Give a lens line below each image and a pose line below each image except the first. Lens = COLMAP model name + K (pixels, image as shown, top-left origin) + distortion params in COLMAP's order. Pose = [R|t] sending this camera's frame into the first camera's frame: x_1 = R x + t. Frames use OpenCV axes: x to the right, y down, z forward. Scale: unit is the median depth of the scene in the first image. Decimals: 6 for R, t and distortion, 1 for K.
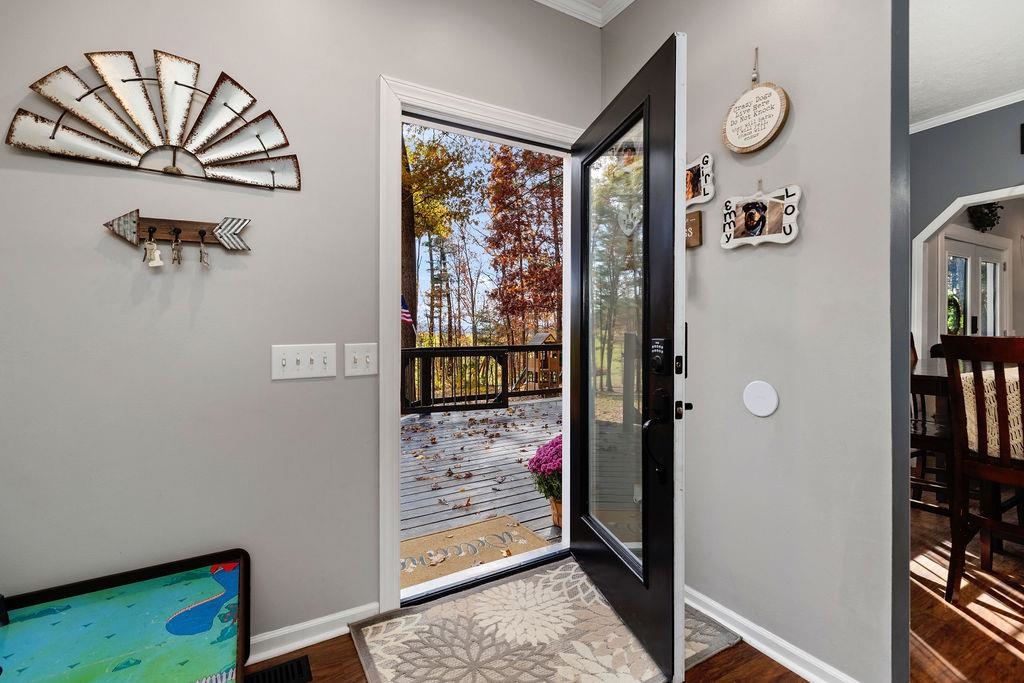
lens RADIAL K [[463.4, 0, 513.6], [0, 463.4, 337.8], [0, 0, 1]] dist [0.003143, -0.000908]
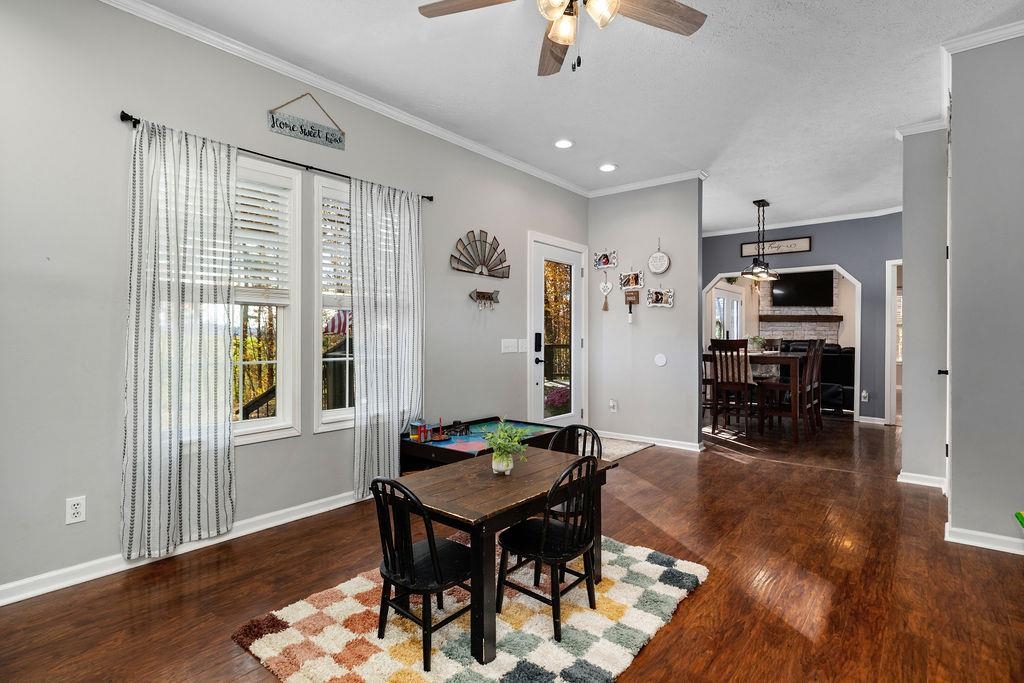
lens RADIAL K [[544.7, 0, 533.0], [0, 544.7, 315.7], [0, 0, 1]] dist [0.037588, 0.000769]
pose [[0.914604, 0.031852, 0.403093, -1.499486], [-0.013537, 0.998746, -0.048203, 0.027579], [-0.404123, 0.038630, 0.913889, -1.709469]]
